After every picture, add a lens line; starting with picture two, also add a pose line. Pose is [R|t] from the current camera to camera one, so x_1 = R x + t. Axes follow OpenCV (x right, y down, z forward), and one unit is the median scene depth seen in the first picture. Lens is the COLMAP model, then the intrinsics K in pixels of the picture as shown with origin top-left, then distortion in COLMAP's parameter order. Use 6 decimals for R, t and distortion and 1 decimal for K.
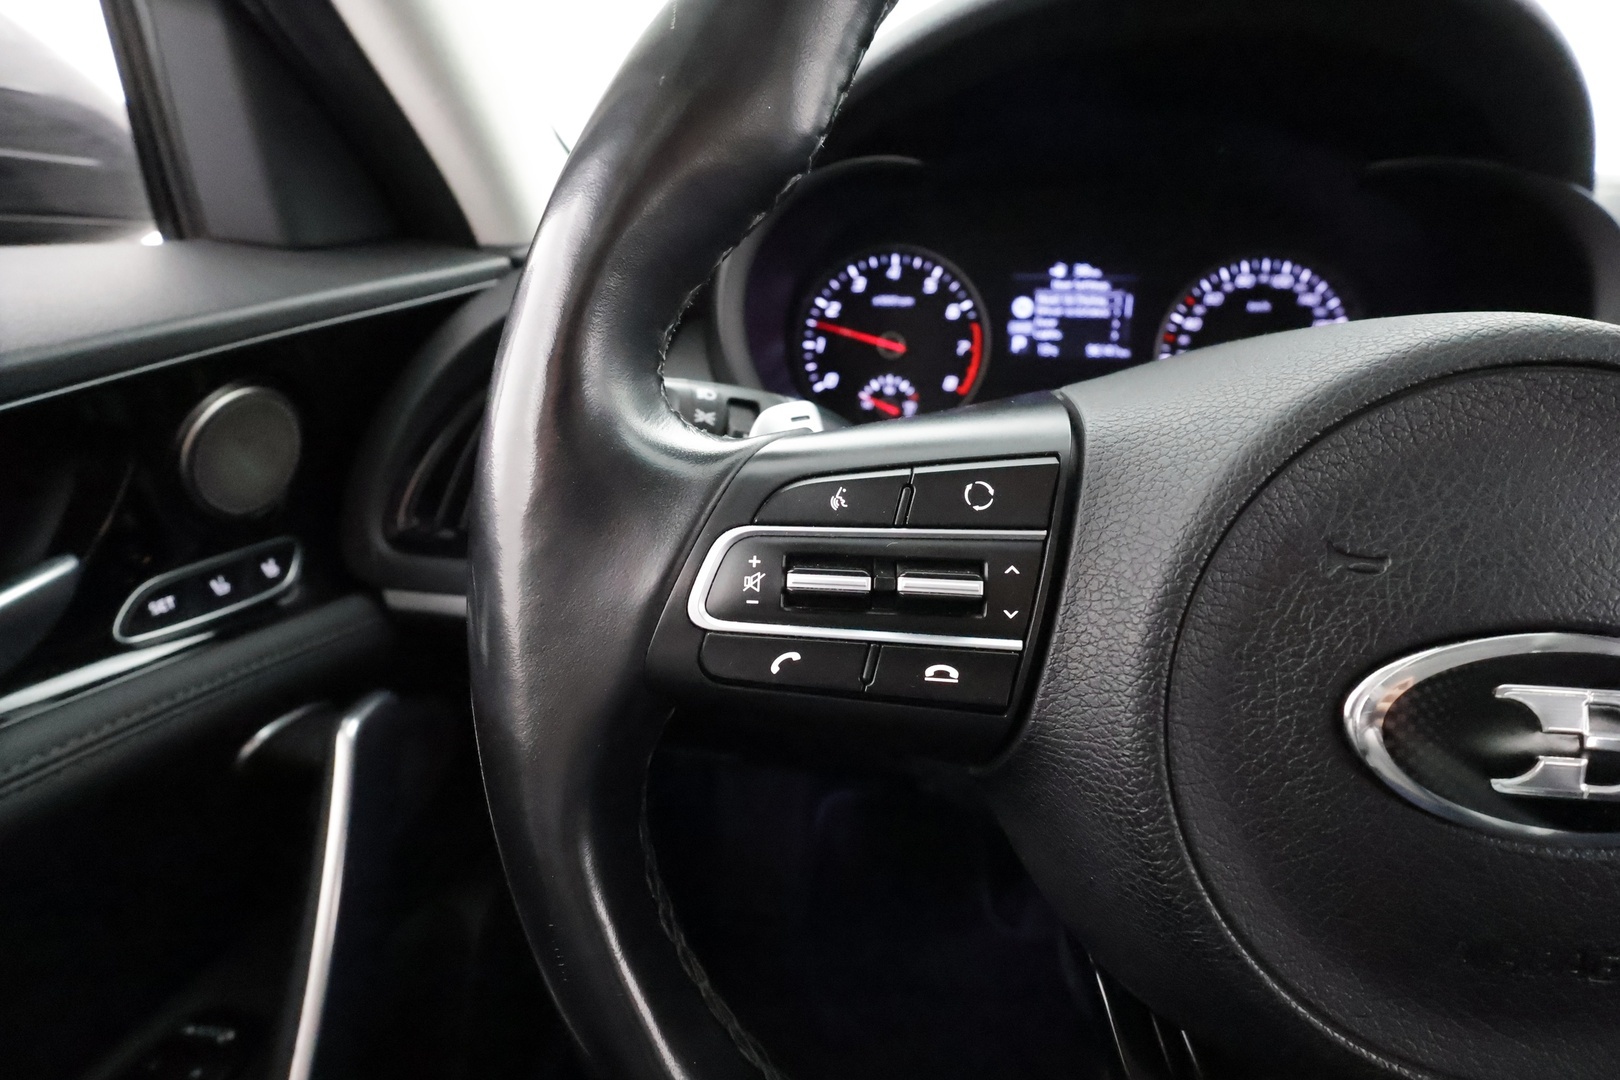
lens RADIAL K [[738.1, 0, 820.0], [0, 738.1, 544.1], [0, 0, 1]] dist [-0.001359, 0.001312]
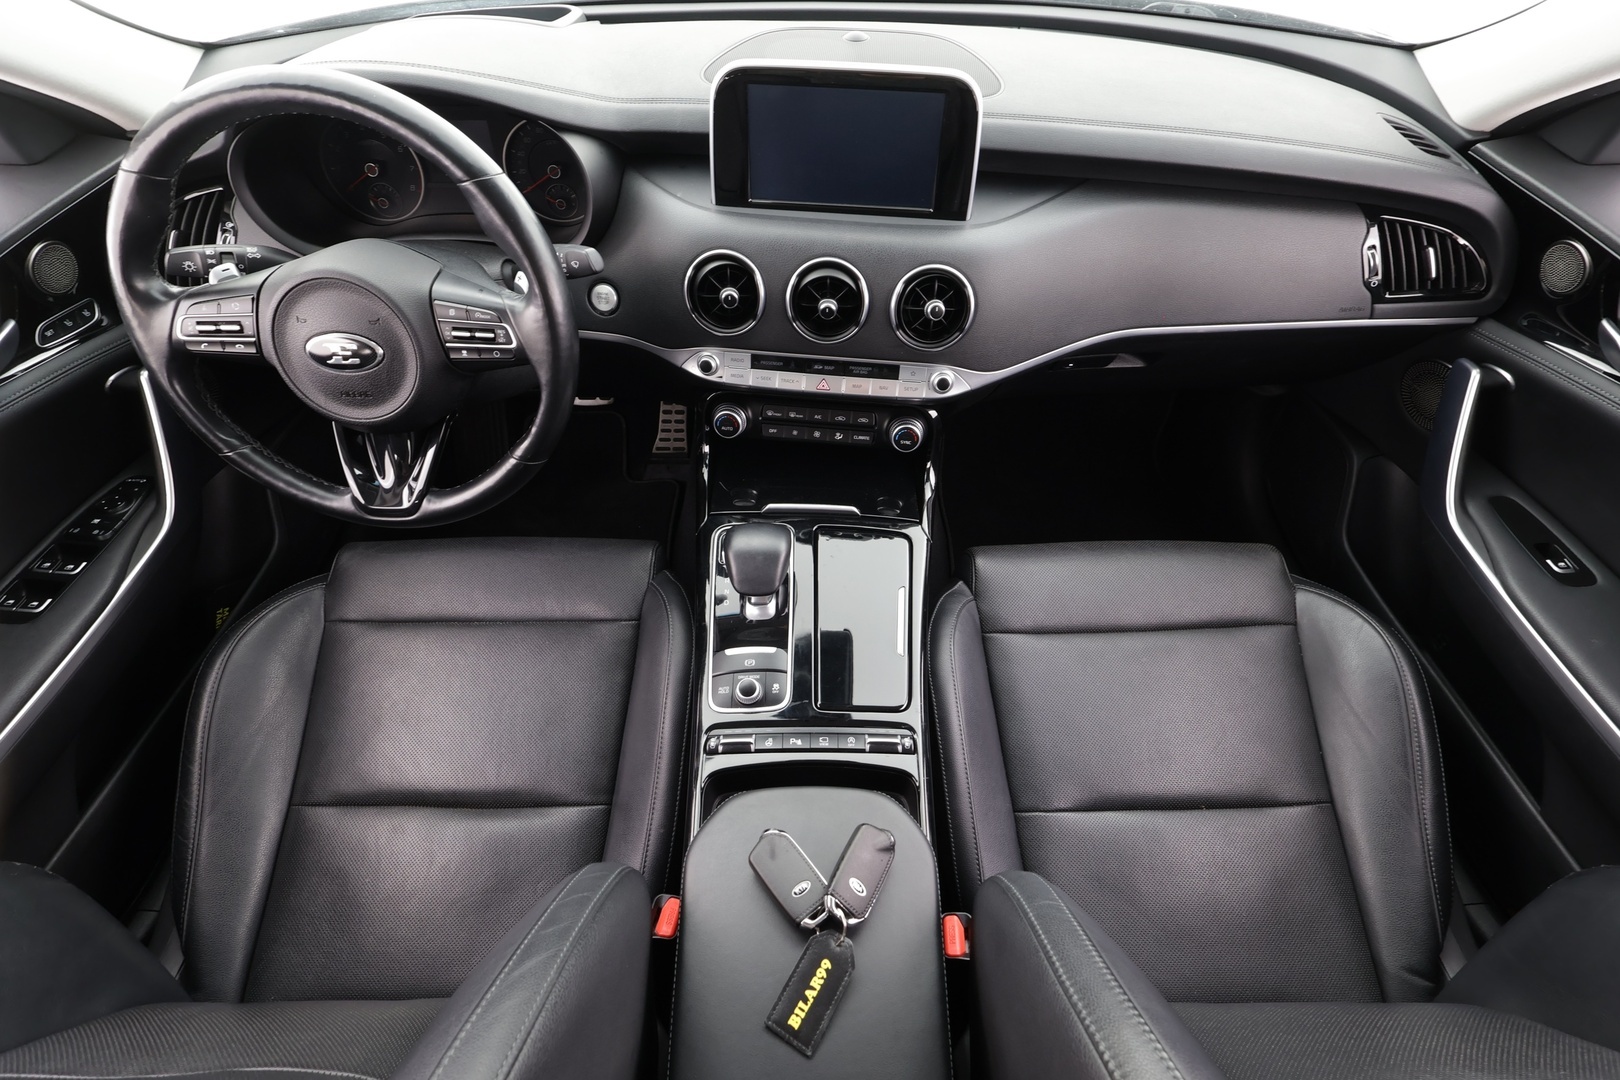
lens RADIAL K [[738.1, 0, 802.8], [0, 738.1, 528.1], [0, 0, 1]] dist [-0.001359, 0.001312]
pose [[0.996696, -0.066039, 0.047277, 1.491332], [0.039645, 0.903639, 0.426457, -0.276530], [-0.070885, -0.423174, 0.903272, -1.721041]]
